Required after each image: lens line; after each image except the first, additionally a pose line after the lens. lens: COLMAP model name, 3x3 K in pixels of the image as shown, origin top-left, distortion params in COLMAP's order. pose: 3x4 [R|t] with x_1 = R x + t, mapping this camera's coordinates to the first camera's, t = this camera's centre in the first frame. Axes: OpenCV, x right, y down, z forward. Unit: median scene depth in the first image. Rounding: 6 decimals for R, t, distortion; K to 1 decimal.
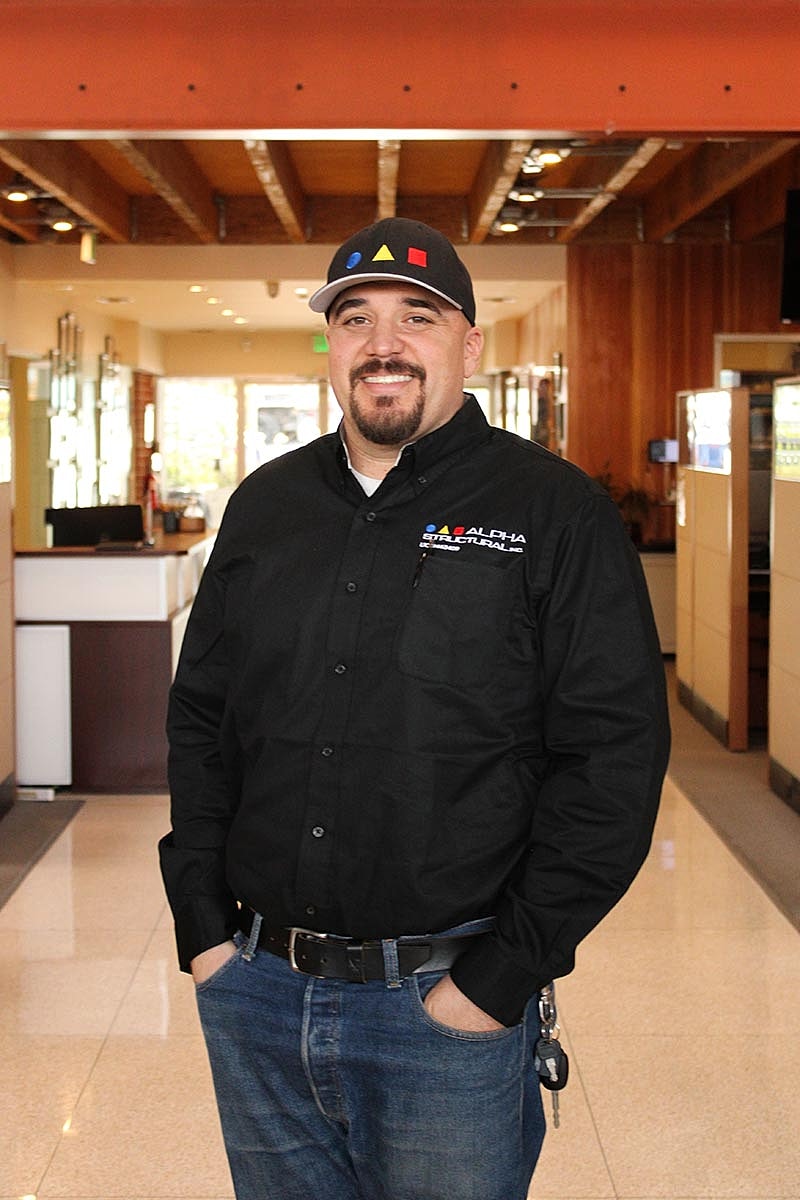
lens RADIAL K [[2547.1, 0, 359.5], [0, 2547.1, 569.5], [0, 0, 1]] dist [0.010517, 0.240676]
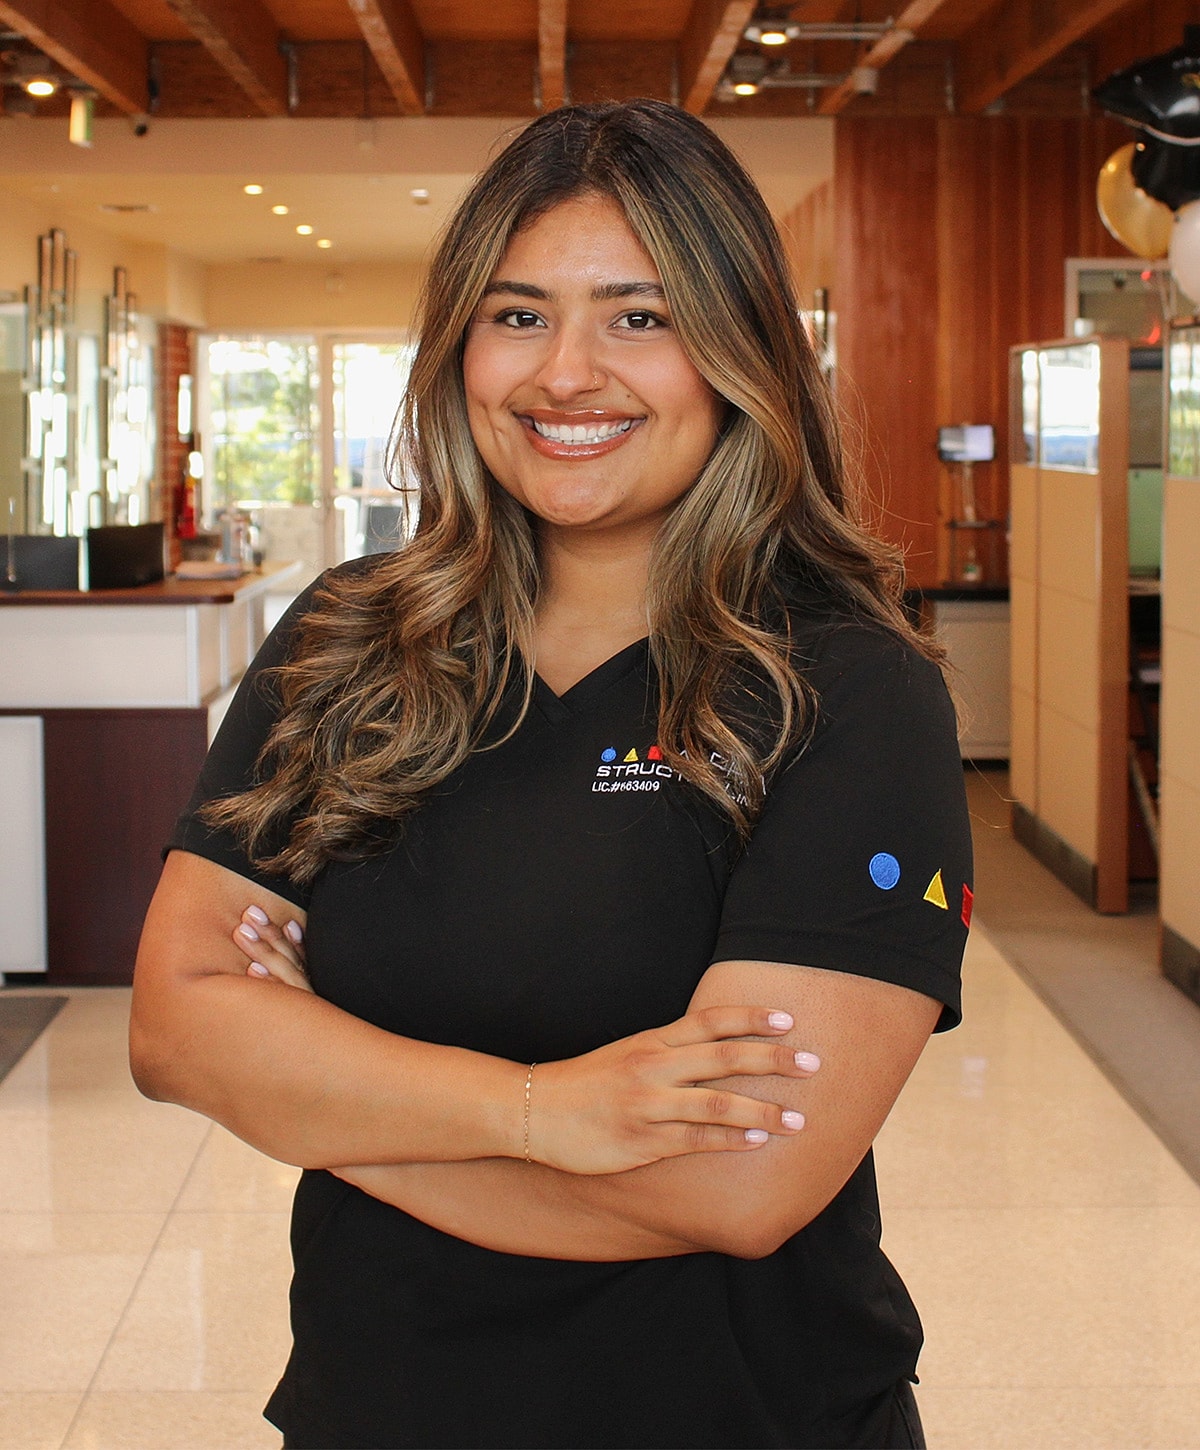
lens RADIAL K [[4447.9, 0, 566.6], [0, 4447.9, 719.5], [0, 0, 1]] dist [-0.149397, 1.079218]
pose [[0.999881, -0.002305, 0.015270, -0.002767], [0.001930, 0.999697, 0.024530, -0.004265], [-0.015322, -0.024498, 0.999582, -0.103078]]
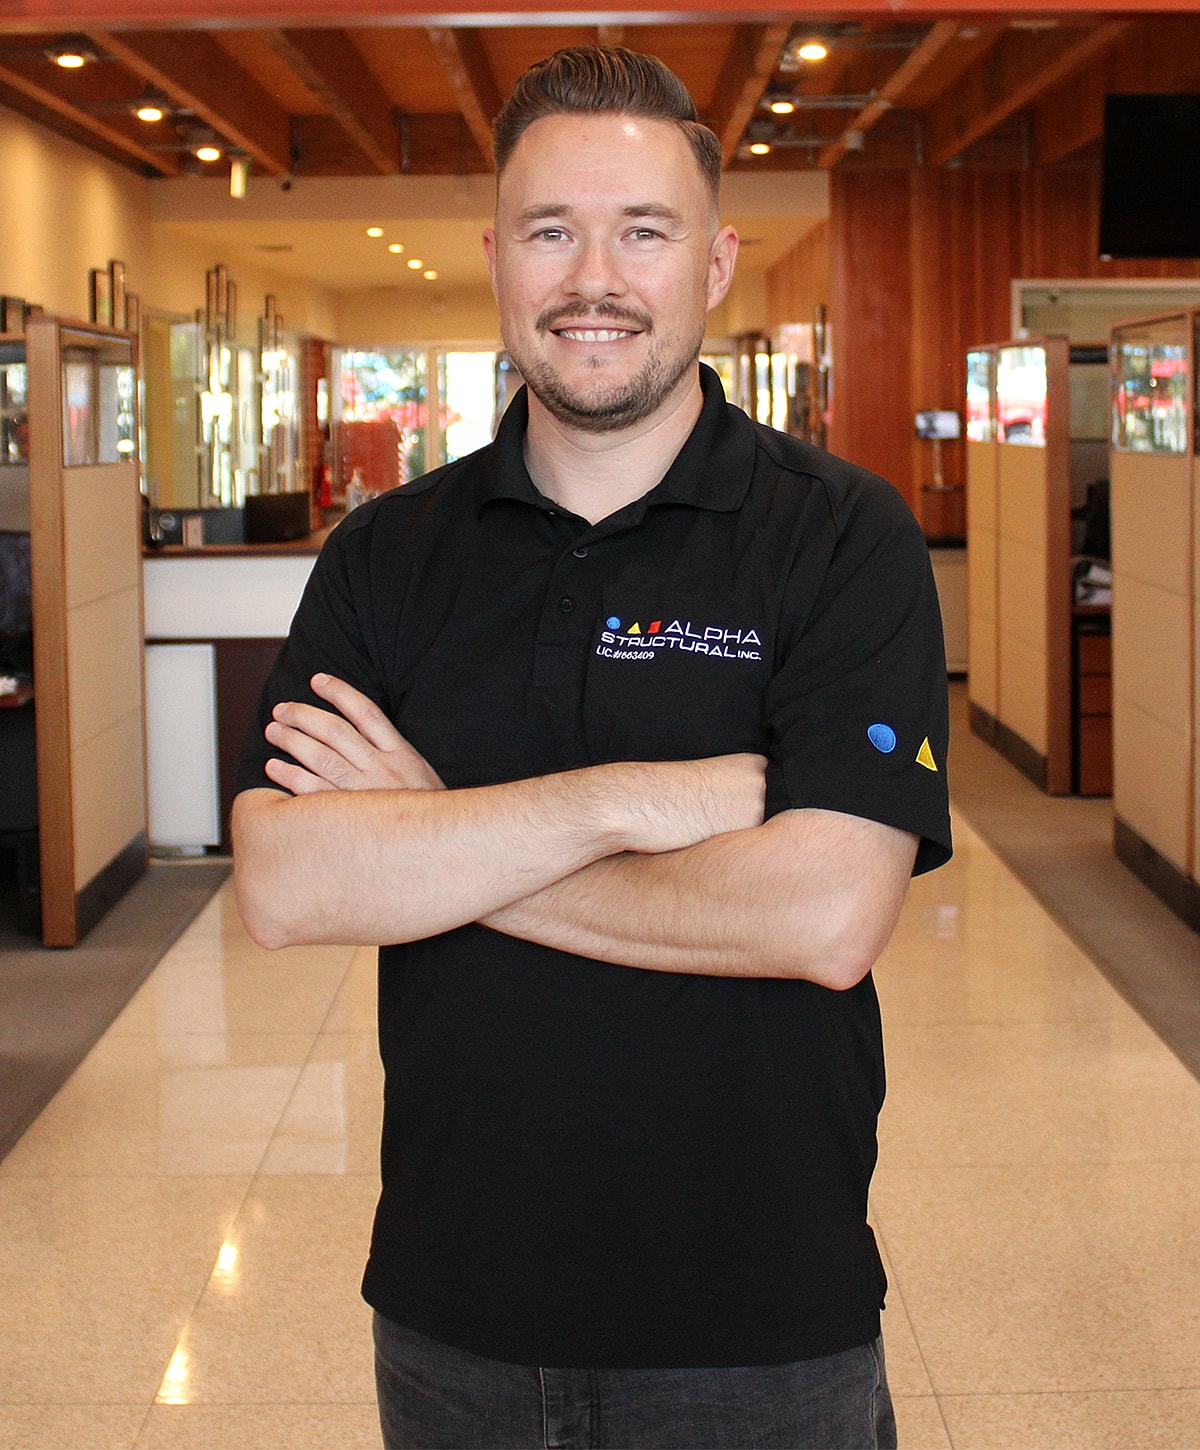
lens RADIAL K [[3564.8, 0, 602.0], [0, 3564.8, 662.8], [0, 0, 1]] dist [-0.134289, -0.118107]
pose [[0.999914, -0.011722, 0.005816, 0.000319], [0.011531, 0.999426, 0.031841, -0.007221], [-0.006186, -0.031771, 0.999476, -0.127469]]
